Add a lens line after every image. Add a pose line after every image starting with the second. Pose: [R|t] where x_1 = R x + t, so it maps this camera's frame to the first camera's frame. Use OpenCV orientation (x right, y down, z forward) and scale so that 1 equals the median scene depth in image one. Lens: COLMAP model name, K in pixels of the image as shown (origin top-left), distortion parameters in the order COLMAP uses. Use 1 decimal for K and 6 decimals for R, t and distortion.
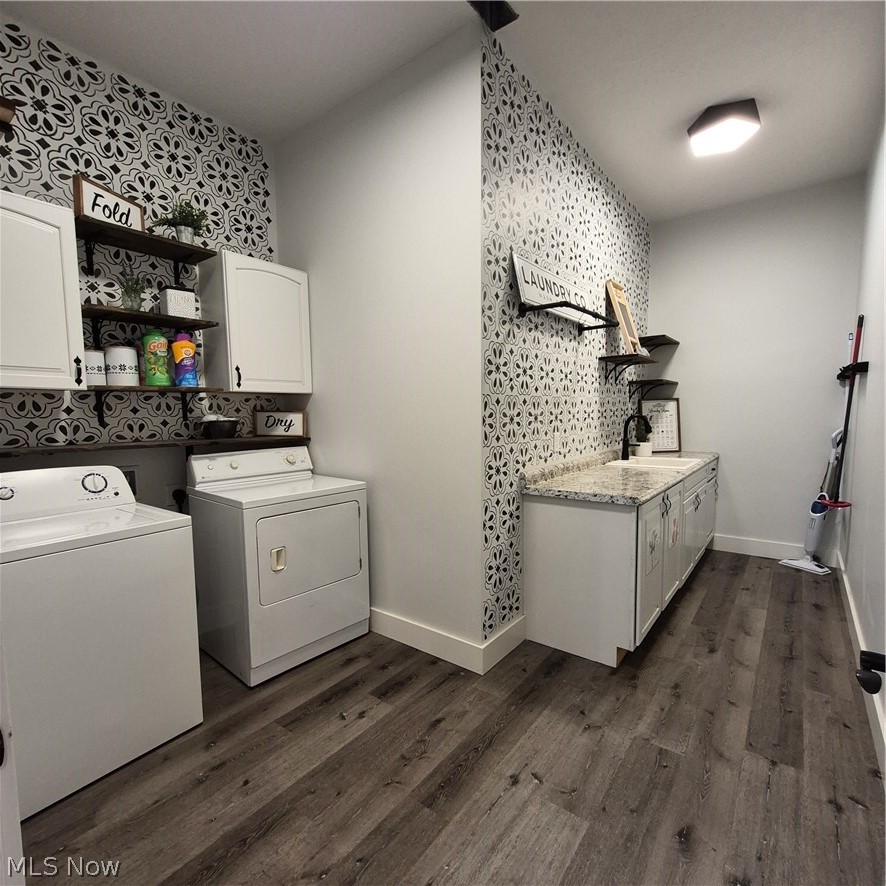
lens RADIAL K [[464.6, 0, 440.2], [0, 464.6, 452.3], [0, 0, 1]] dist [0.014736, -0.006347]
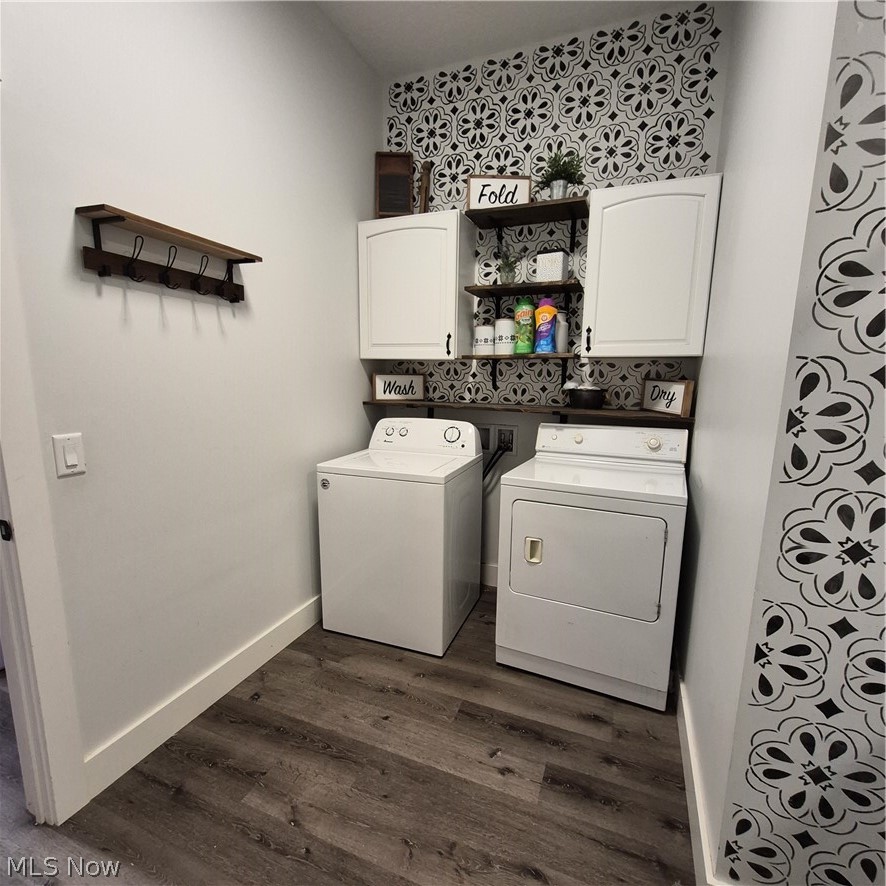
lens RADIAL K [[464.6, 0, 440.2], [0, 464.6, 452.3], [0, 0, 1]] dist [0.014736, -0.006347]
pose [[0.264048, 0.178679, -0.947815, 0.393151], [-0.099109, 0.982515, 0.157610, -0.071327], [0.959404, 0.052321, 0.277140, 0.554637]]
